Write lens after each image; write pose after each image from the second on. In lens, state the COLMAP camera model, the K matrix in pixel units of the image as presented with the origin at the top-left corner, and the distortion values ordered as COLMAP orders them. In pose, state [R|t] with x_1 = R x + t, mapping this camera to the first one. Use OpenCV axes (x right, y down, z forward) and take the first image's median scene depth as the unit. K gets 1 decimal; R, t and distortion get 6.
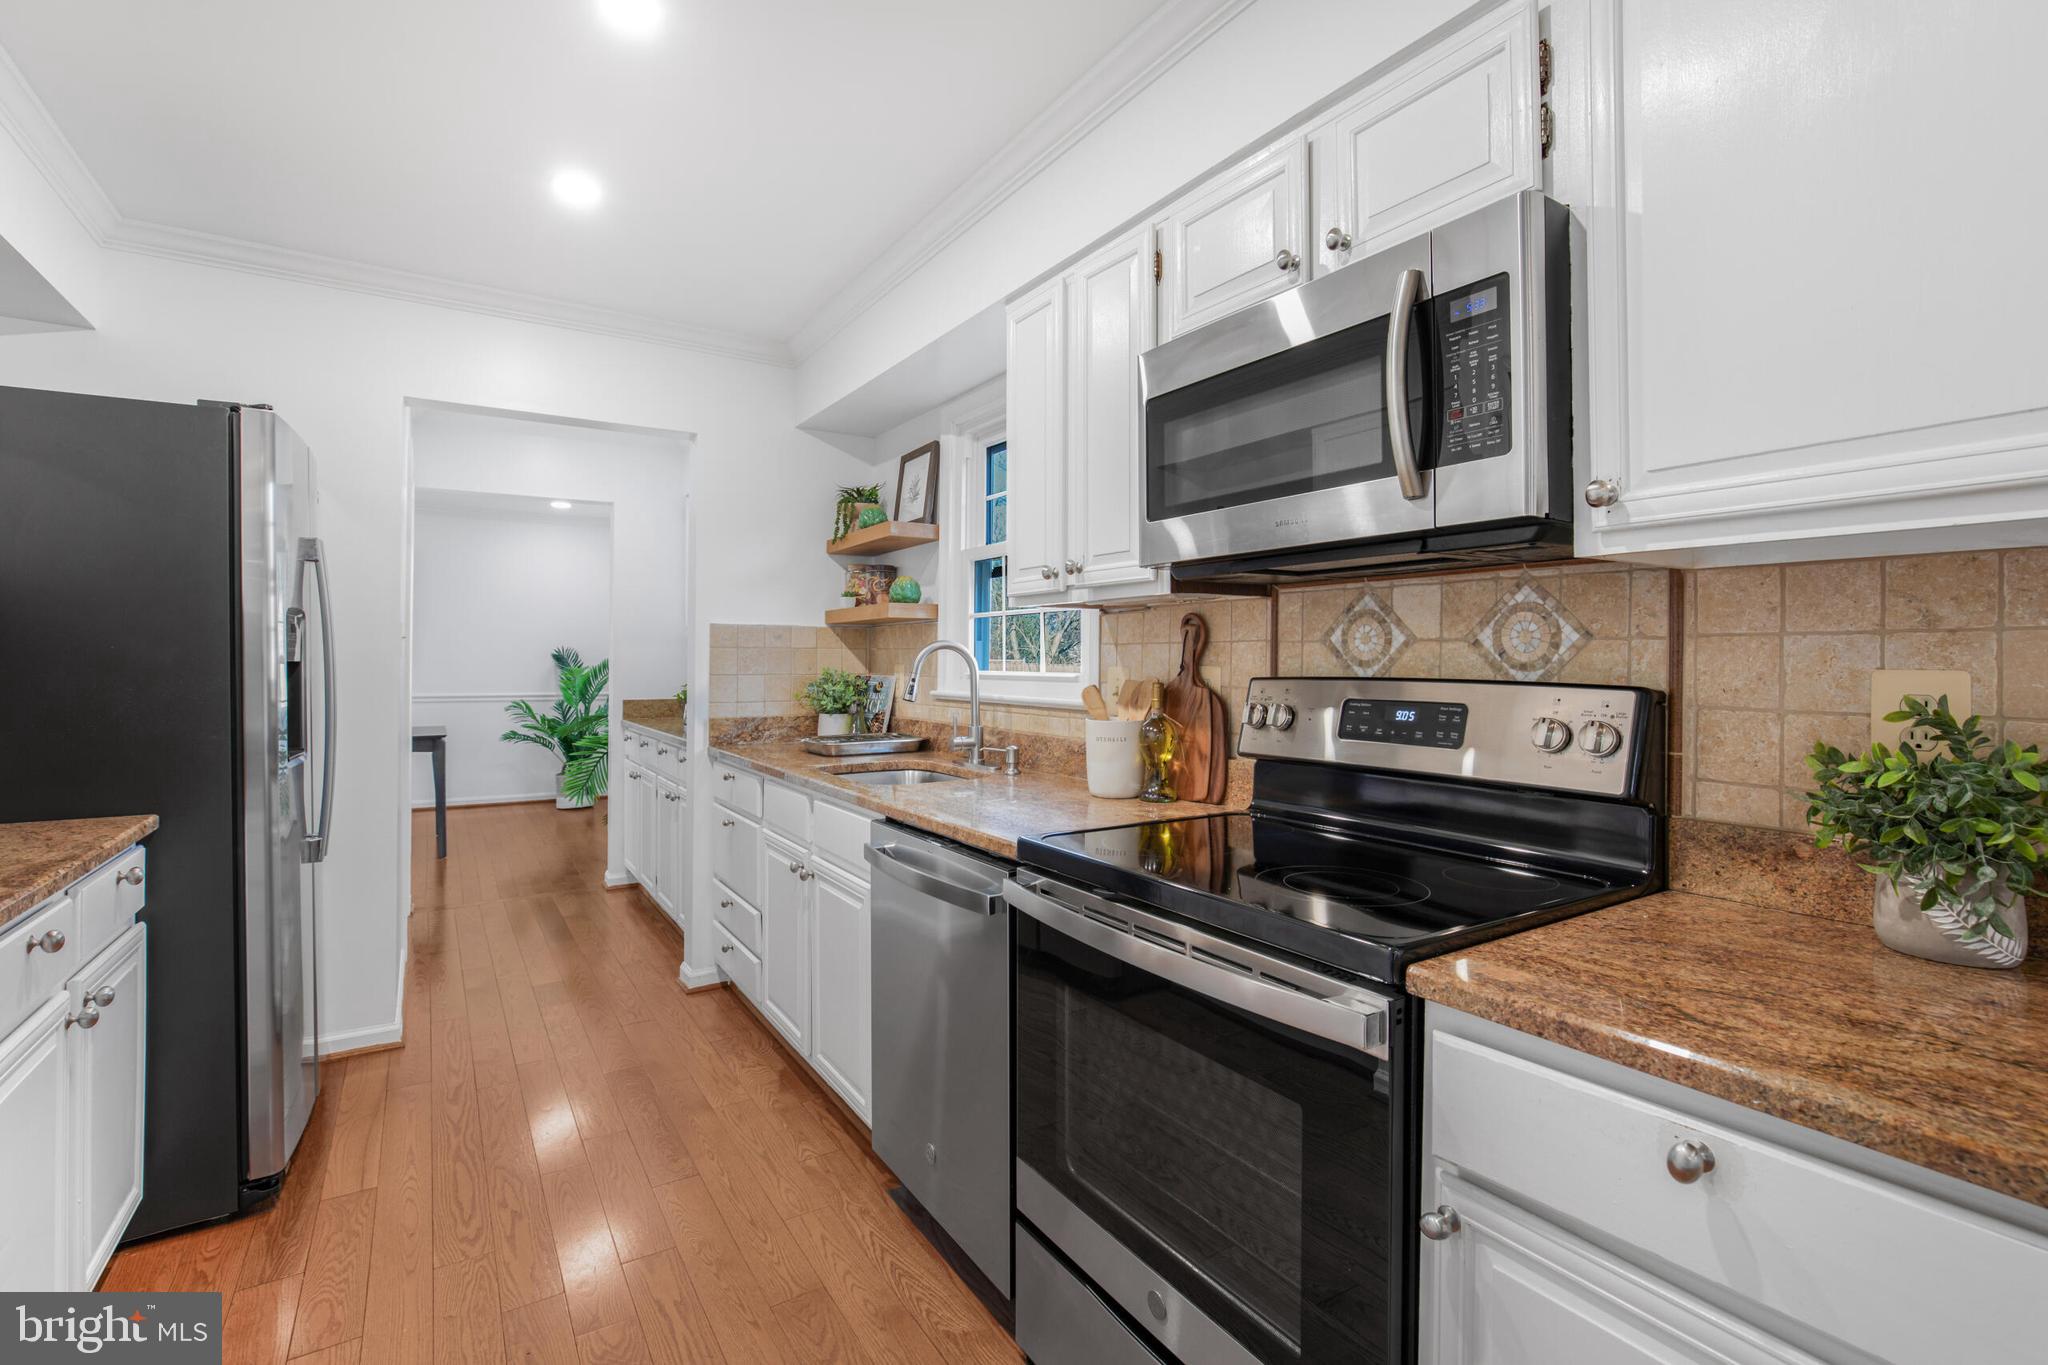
lens RADIAL K [[933.9, 0, 1012.0], [0, 933.9, 670.4], [0, 0, 1]] dist [-0.003834, -0.000319]
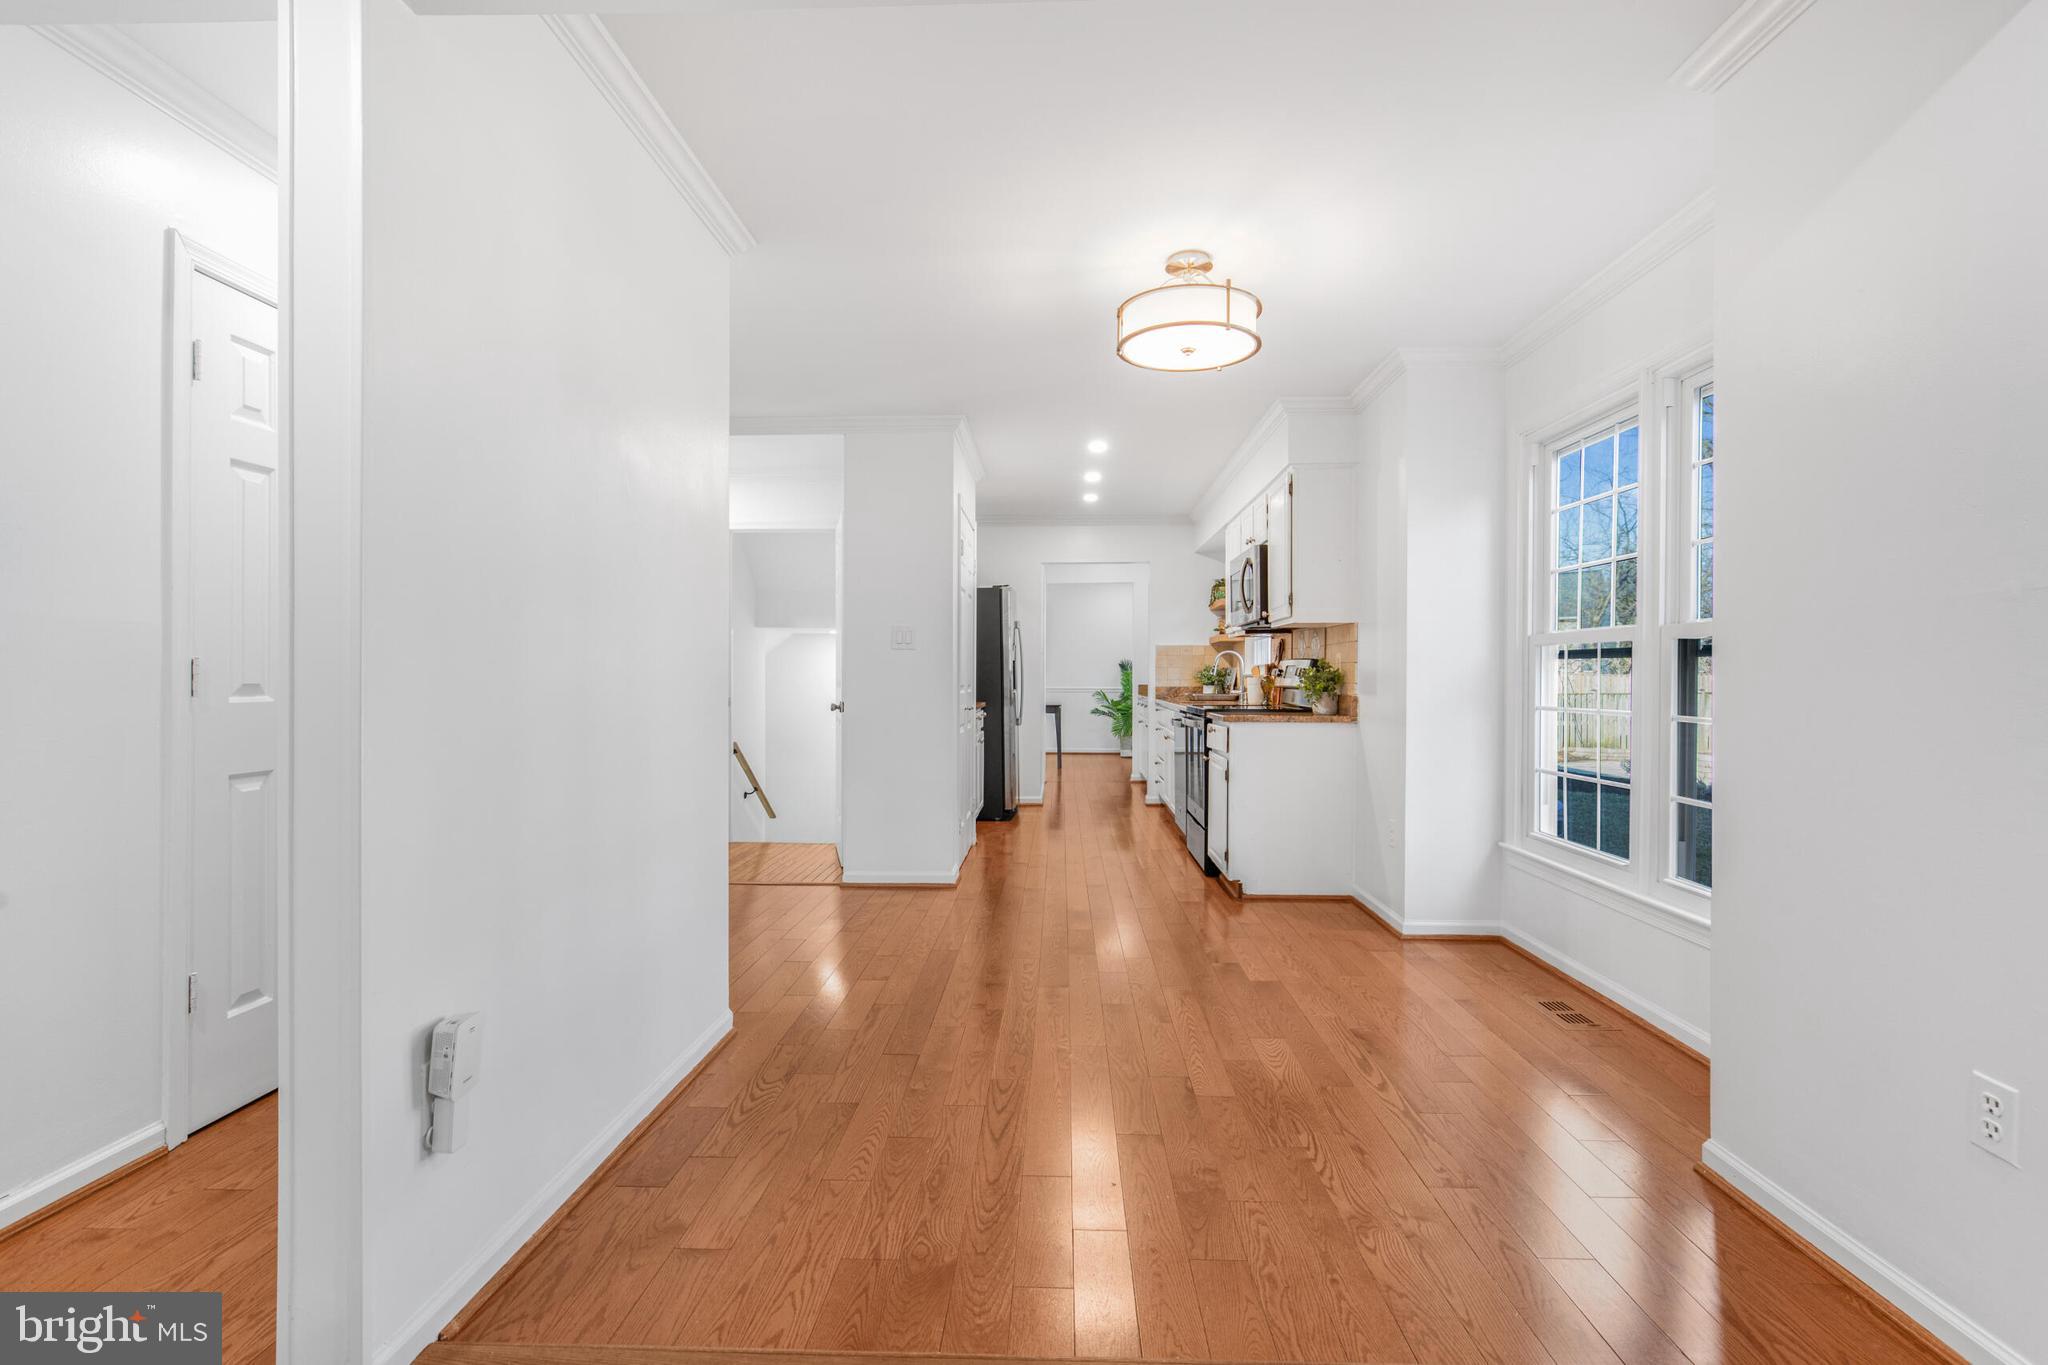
lens RADIAL K [[1026.7, 0, 1022.5], [0, 1026.7, 685.8], [0, 0, 1]] dist [0.001182, 0.000055]
pose [[0.827066, -0.004953, -0.562083, 0.731028], [0.005012, 0.999986, -0.001438, 0.046047], [0.562083, -0.001628, 0.827079, -1.121885]]
